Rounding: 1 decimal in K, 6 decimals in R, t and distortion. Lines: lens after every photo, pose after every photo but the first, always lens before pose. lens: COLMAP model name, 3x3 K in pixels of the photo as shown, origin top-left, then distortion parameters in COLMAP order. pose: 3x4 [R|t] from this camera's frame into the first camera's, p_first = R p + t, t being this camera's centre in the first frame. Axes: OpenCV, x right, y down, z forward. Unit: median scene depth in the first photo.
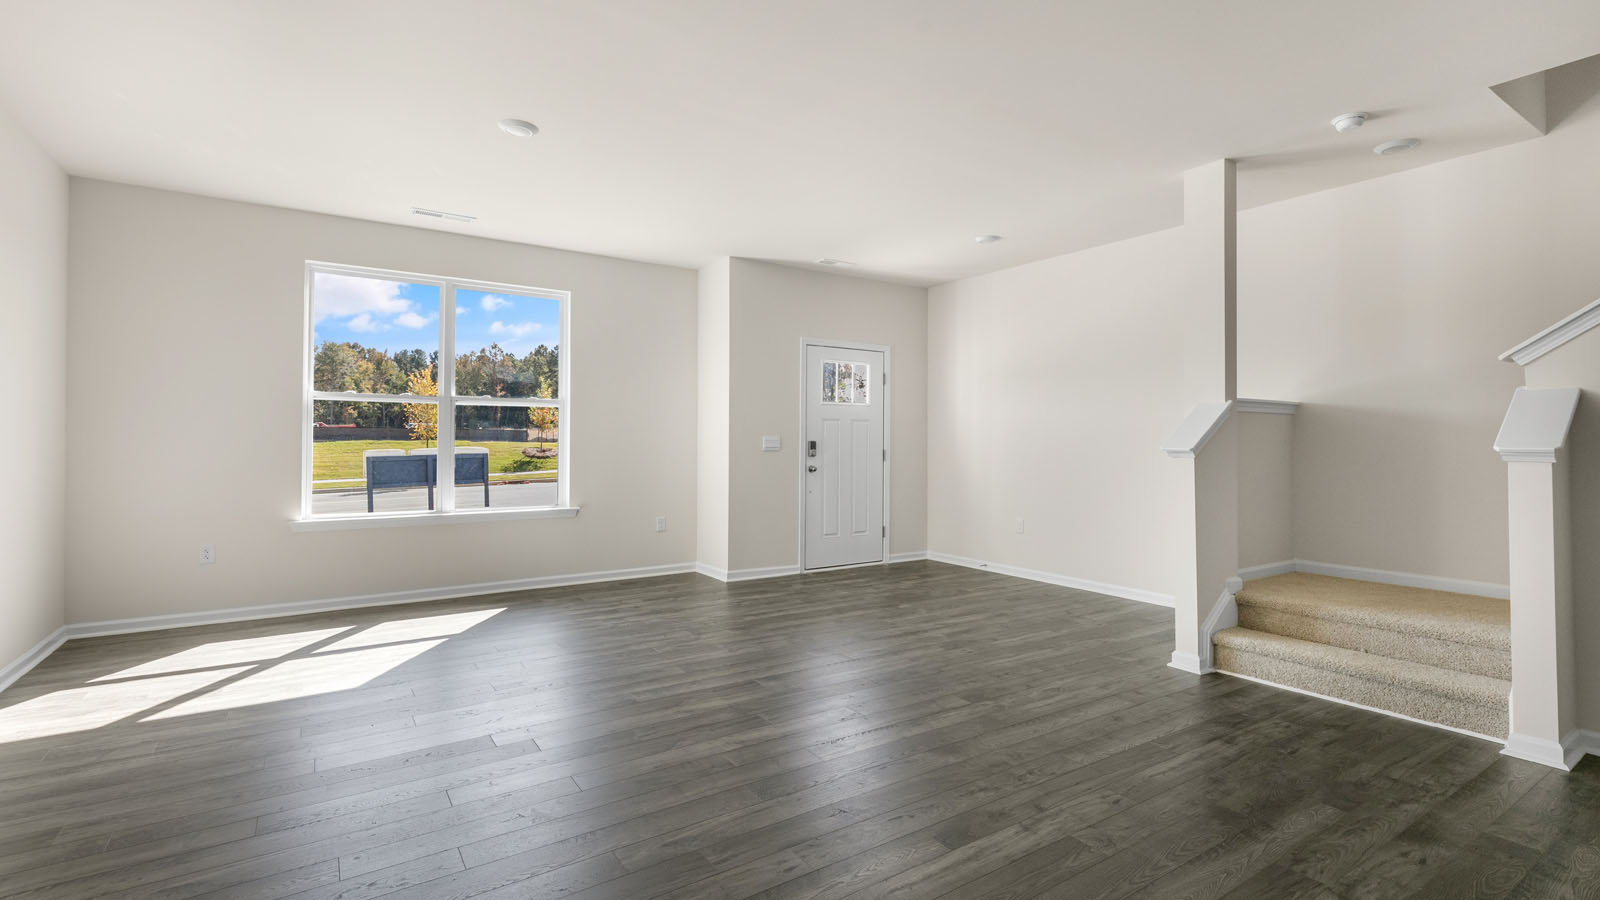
lens RADIAL K [[730.2, 0, 798.6], [0, 730.2, 433.9], [0, 0, 1]] dist [0.001852, 0.000299]
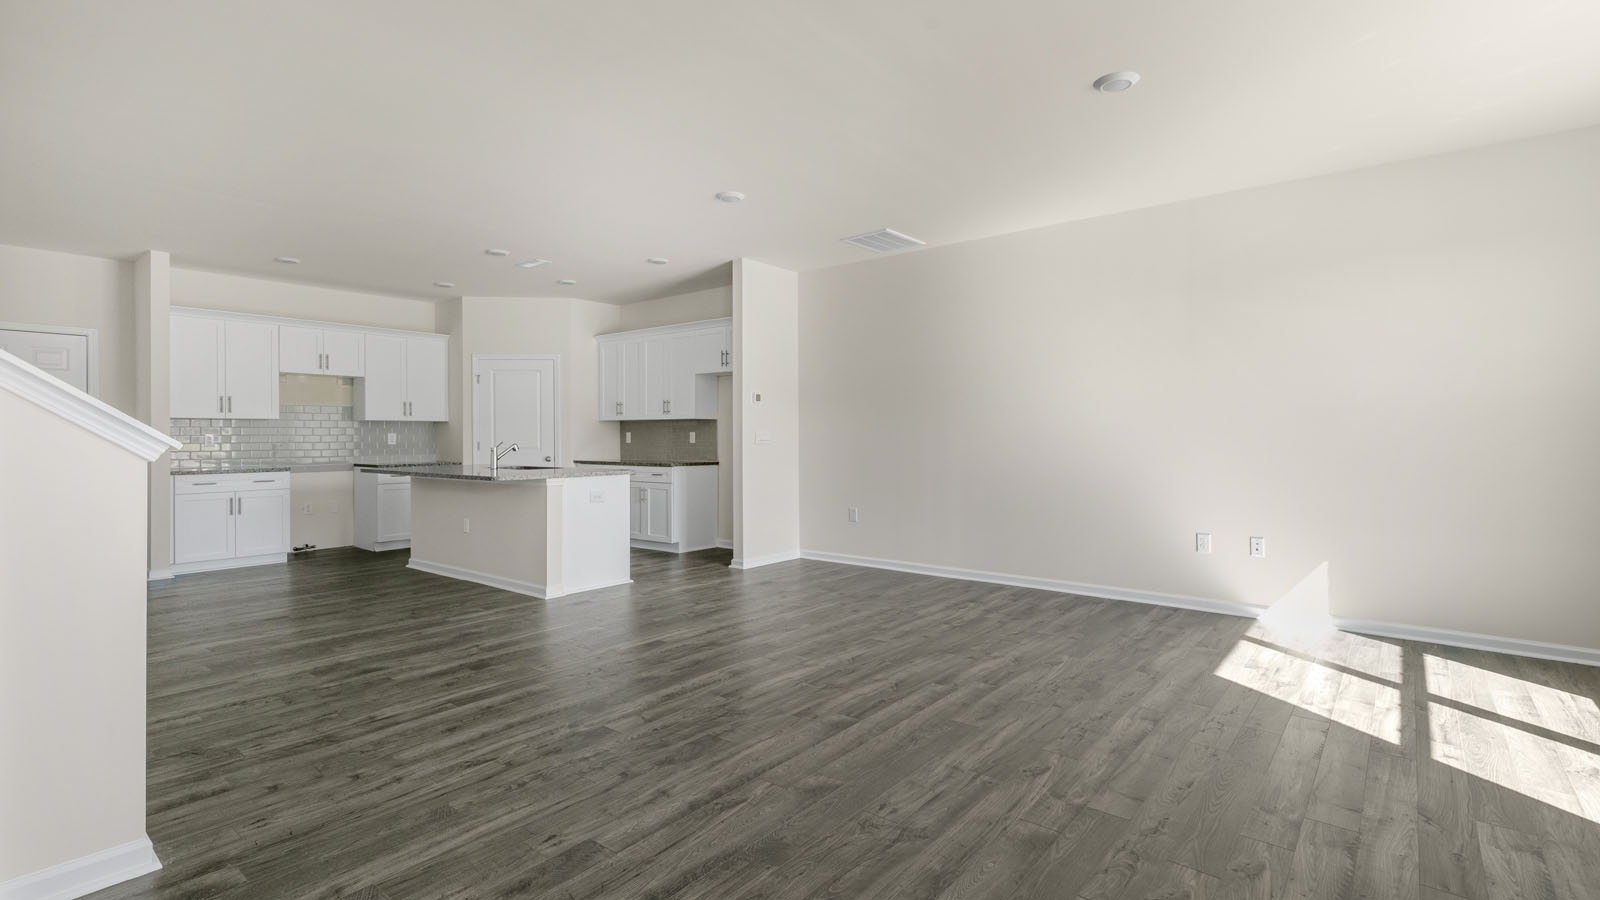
lens RADIAL K [[730.9, 0, 802.9], [0, 730.9, 442.2], [0, 0, 1]] dist [-0.000400, -0.000263]
pose [[-0.953857, -0.000357, -0.300262, 0.281618], [0.002346, 0.999960, -0.008640, 0.030879], [0.300253, -0.008946, -0.953818, 1.992605]]
